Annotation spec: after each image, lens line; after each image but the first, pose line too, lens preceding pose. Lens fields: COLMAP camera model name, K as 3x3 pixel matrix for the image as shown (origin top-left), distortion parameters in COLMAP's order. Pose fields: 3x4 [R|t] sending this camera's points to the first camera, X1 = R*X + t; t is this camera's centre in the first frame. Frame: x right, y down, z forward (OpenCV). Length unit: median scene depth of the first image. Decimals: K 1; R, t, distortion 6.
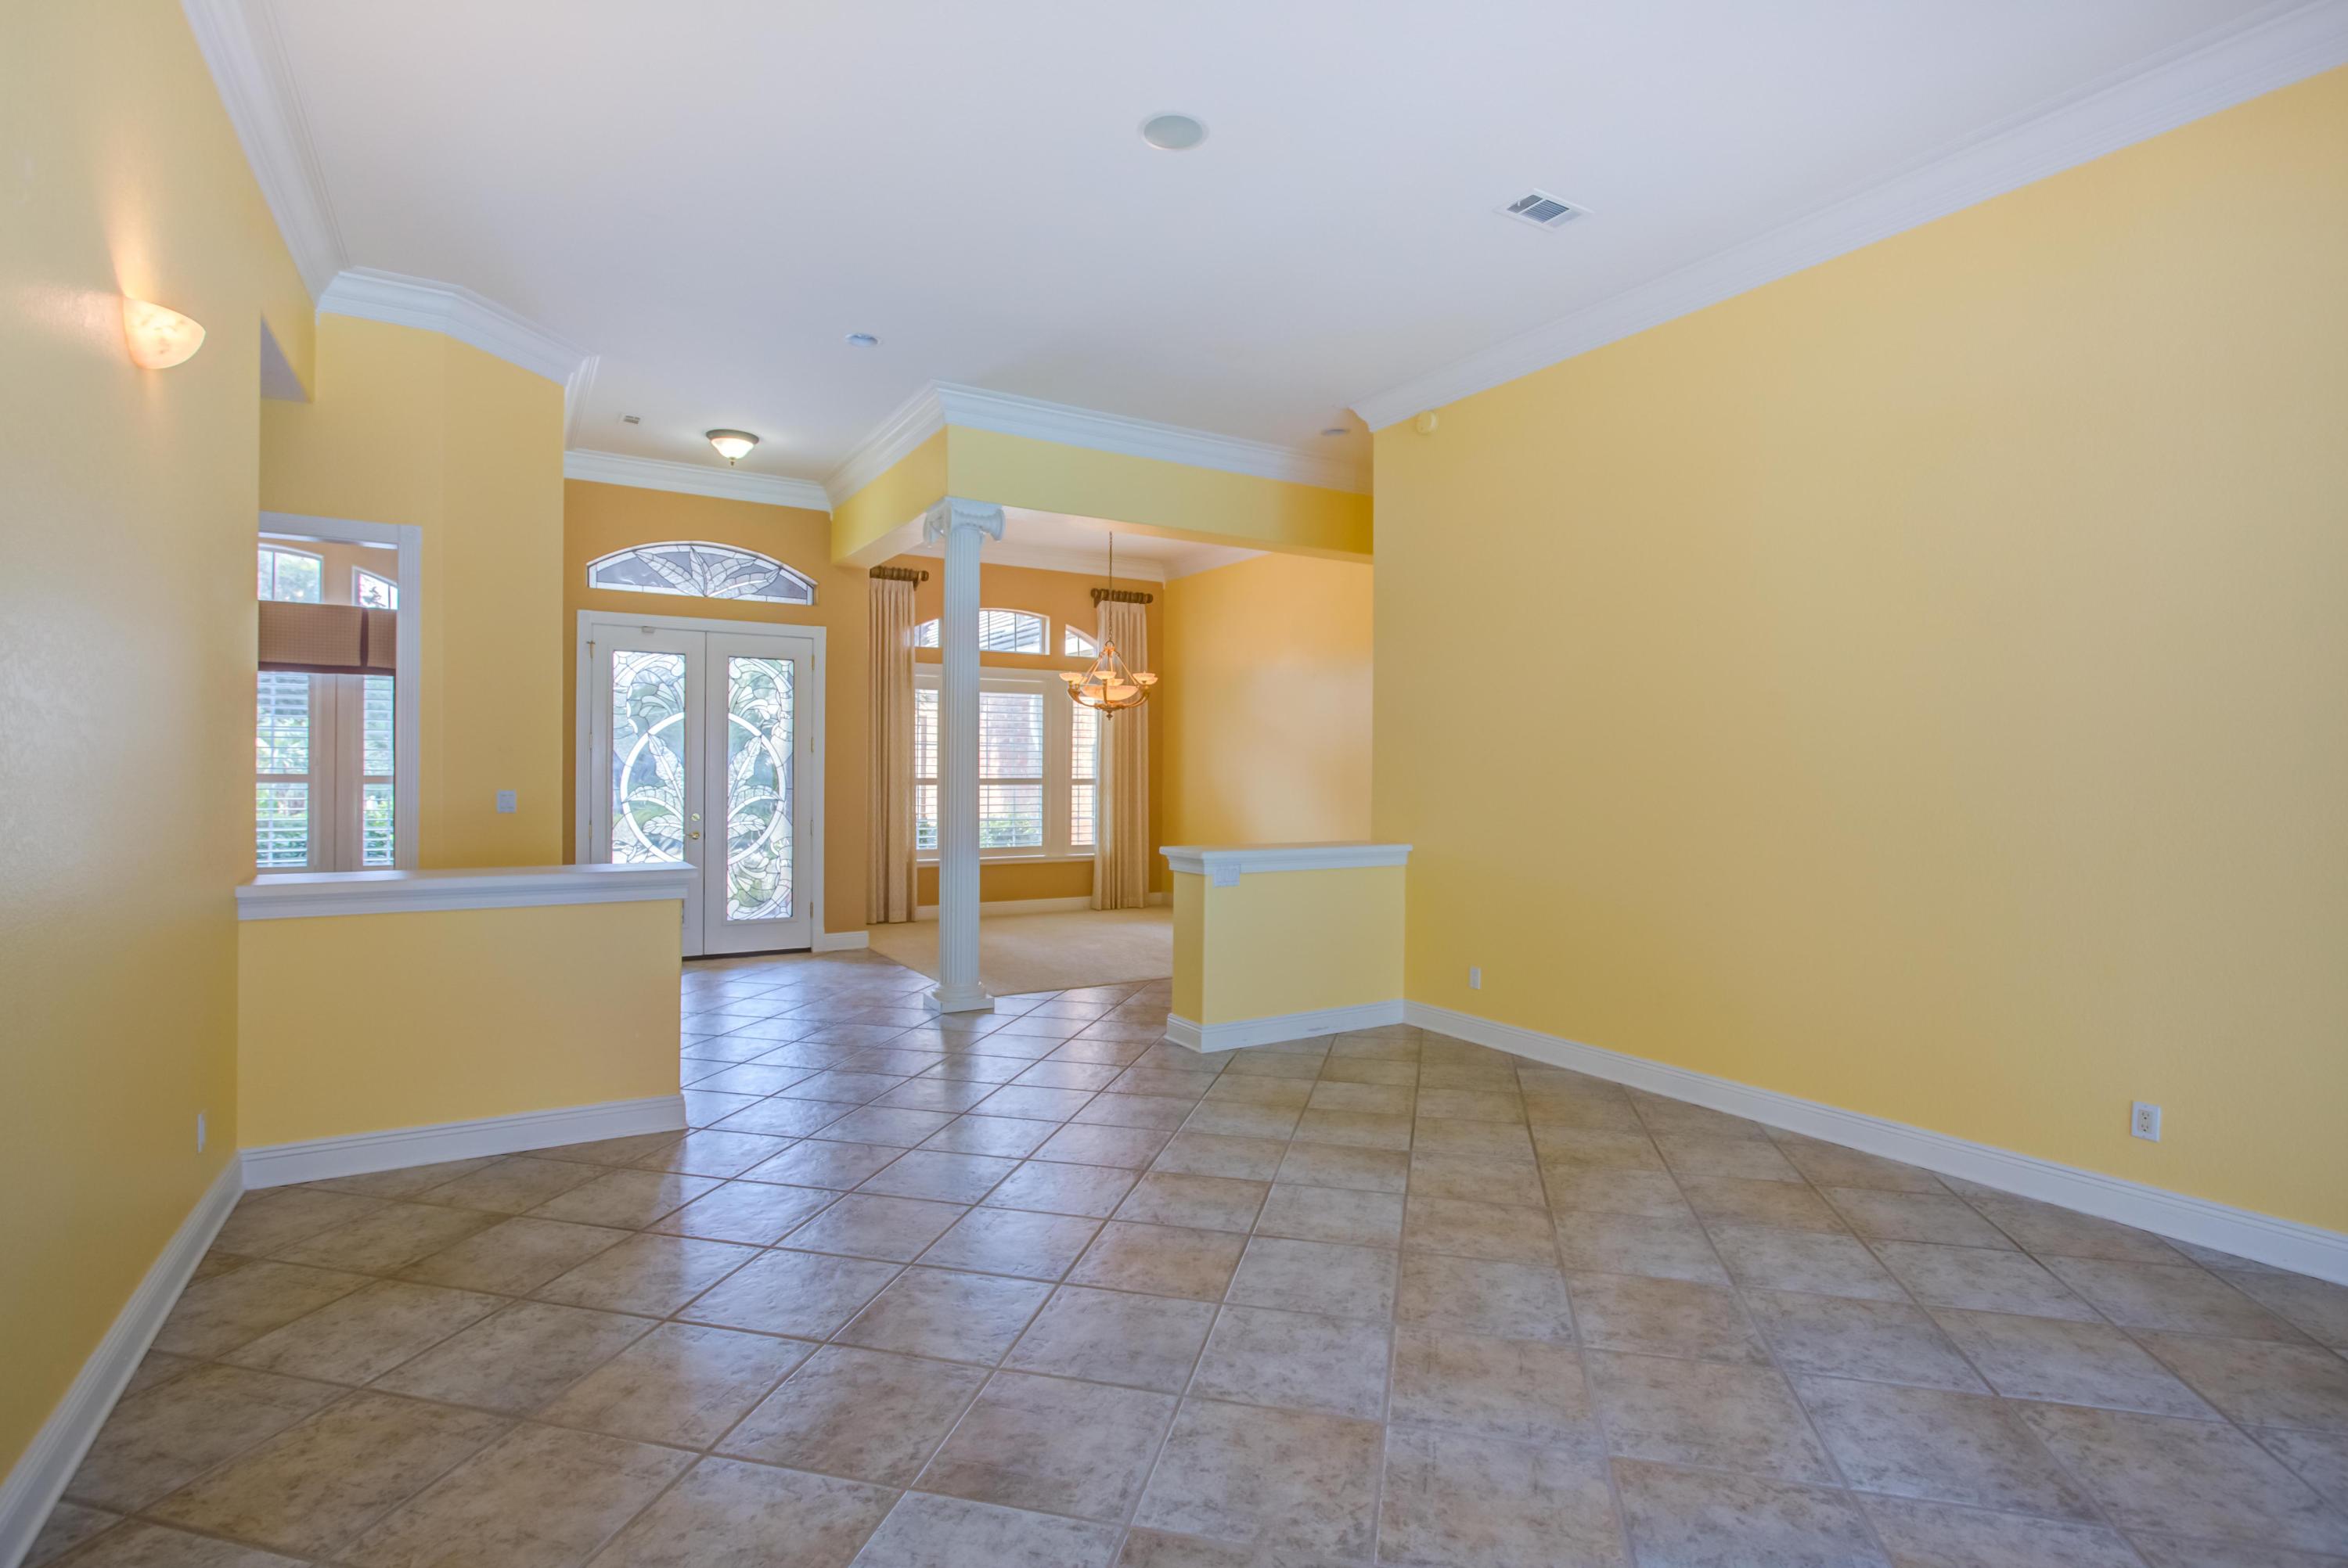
lens RADIAL K [[1115.5, 0, 1173.7], [0, 1115.5, 775.0], [0, 0, 1]] dist [-0.003907, -0.000530]
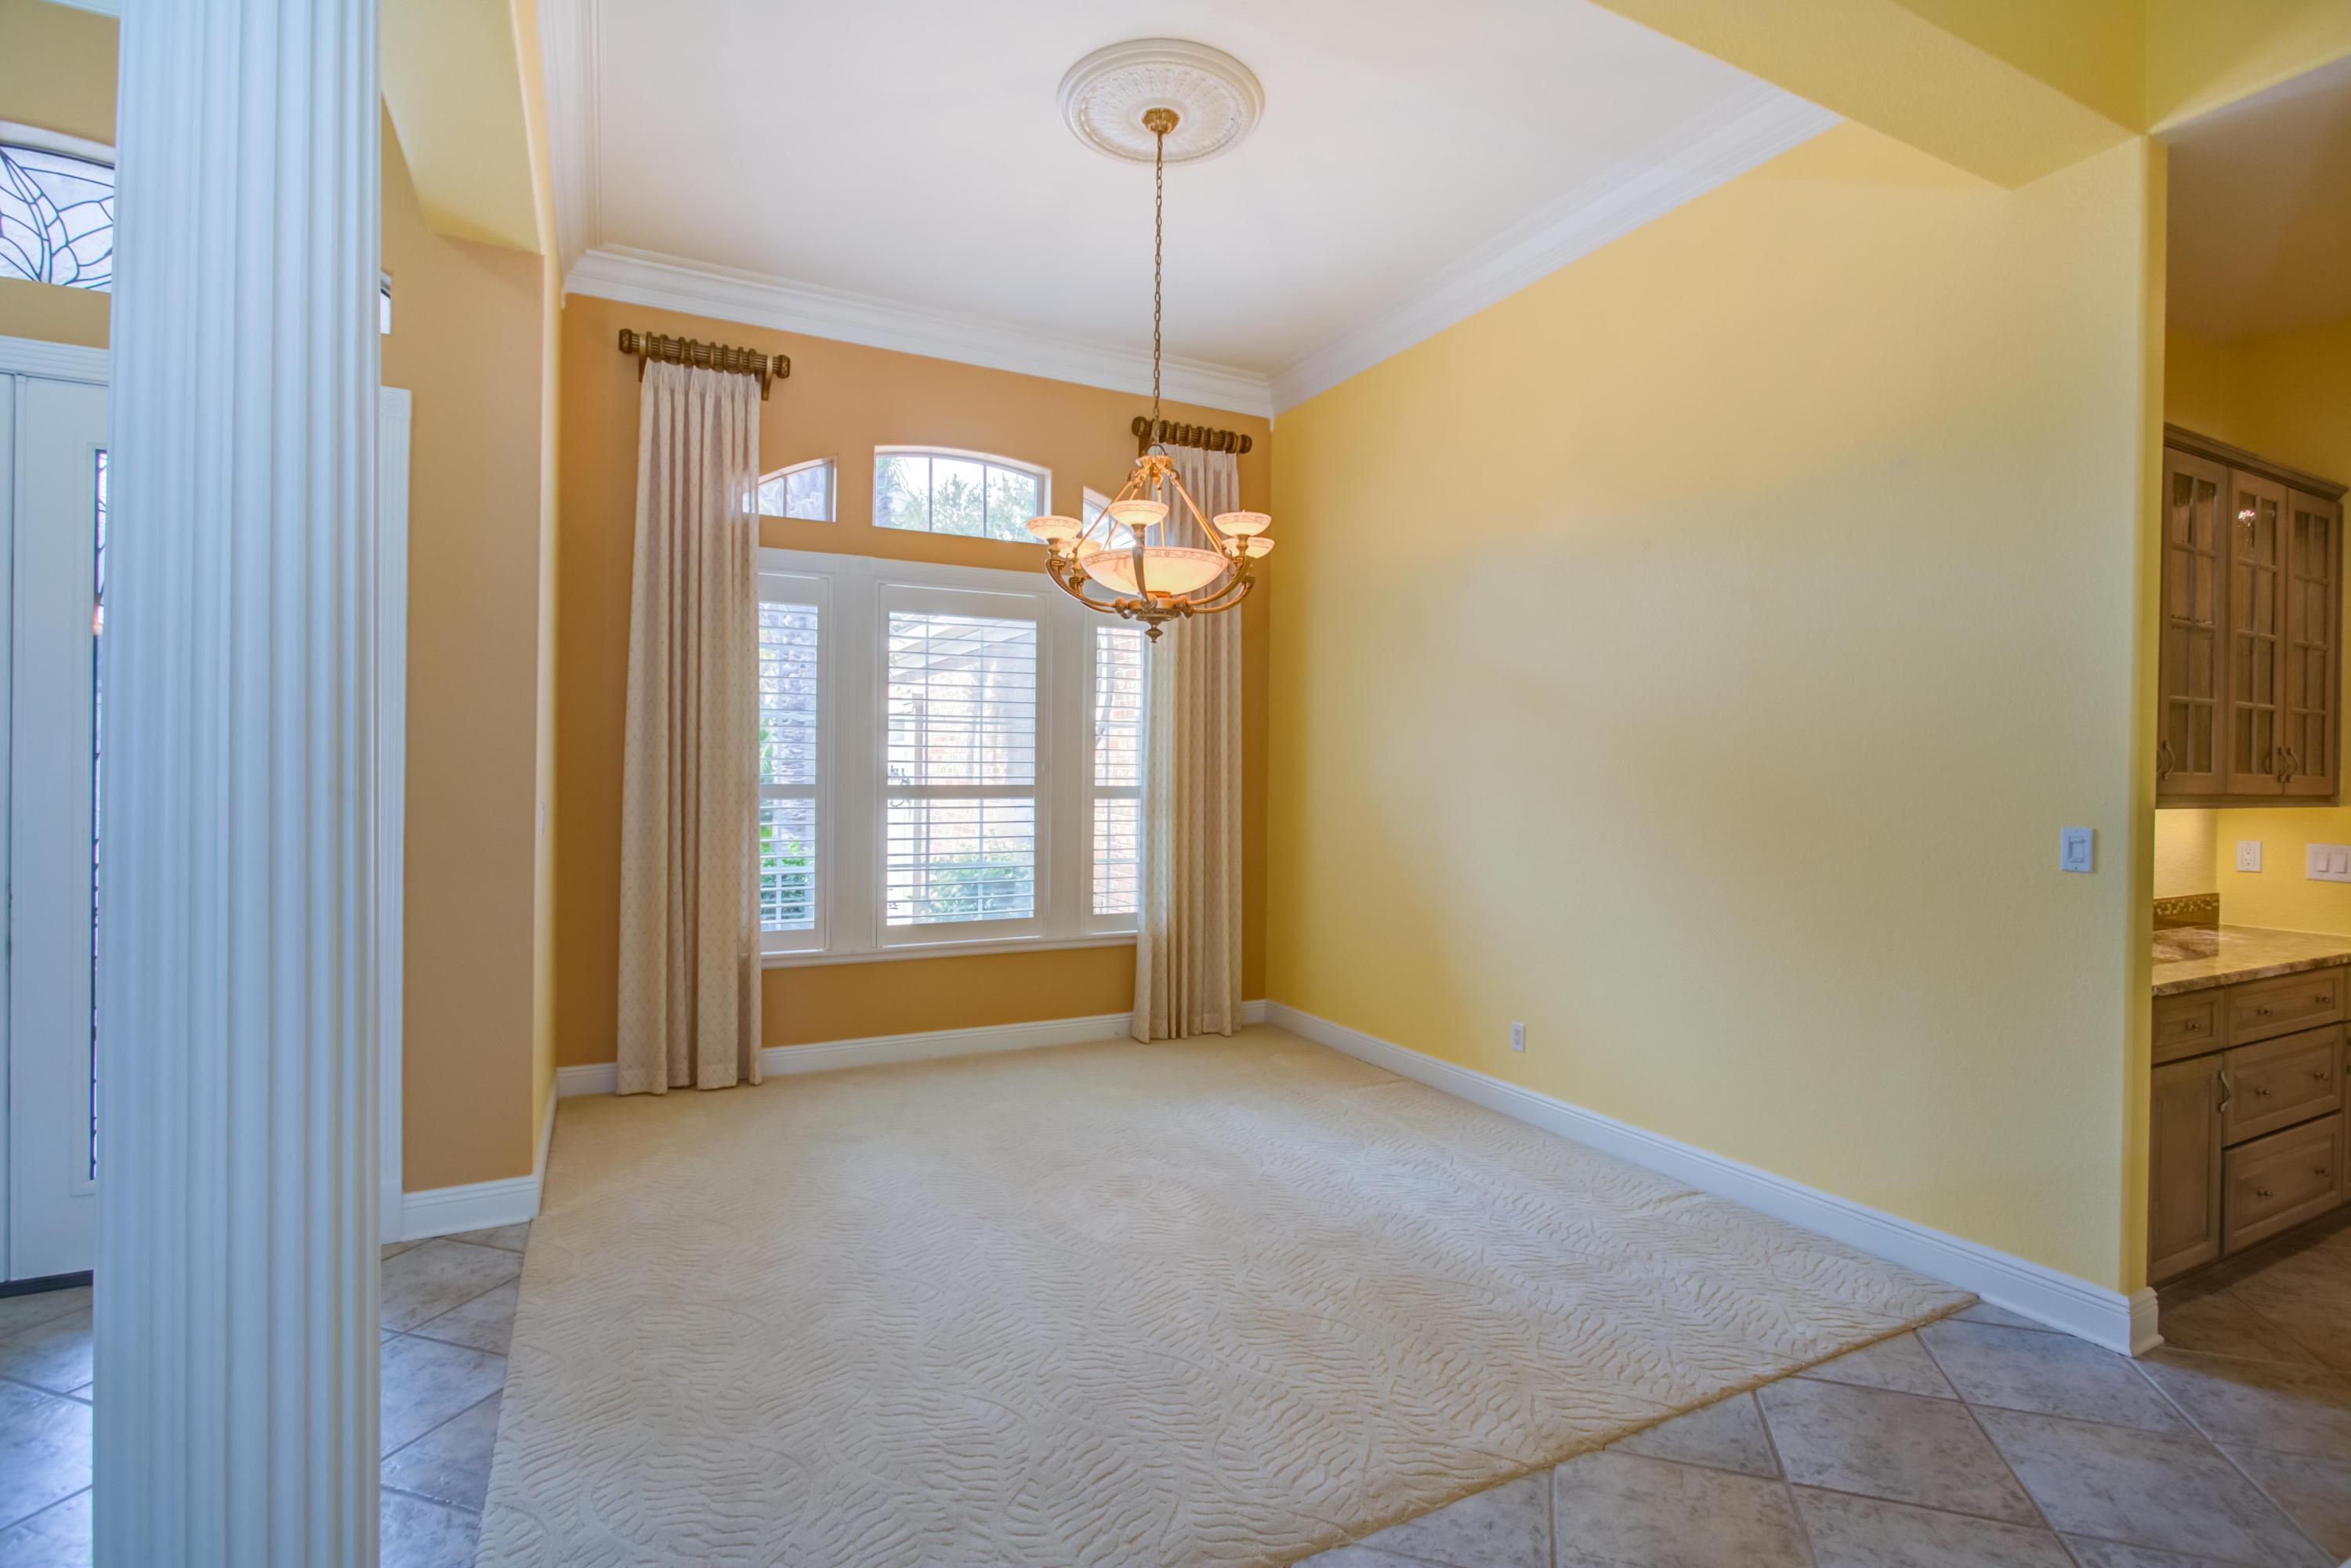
lens RADIAL K [[1122.1, 0, 1166.2], [0, 1122.1, 791.0], [0, 0, 1]] dist [-0.022511, 0.013041]
pose [[0.996888, 0.004704, -0.078692, -0.017199], [-0.003750, 0.999918, 0.012272, -0.001149], [0.078743, -0.011939, 0.996823, 0.485295]]
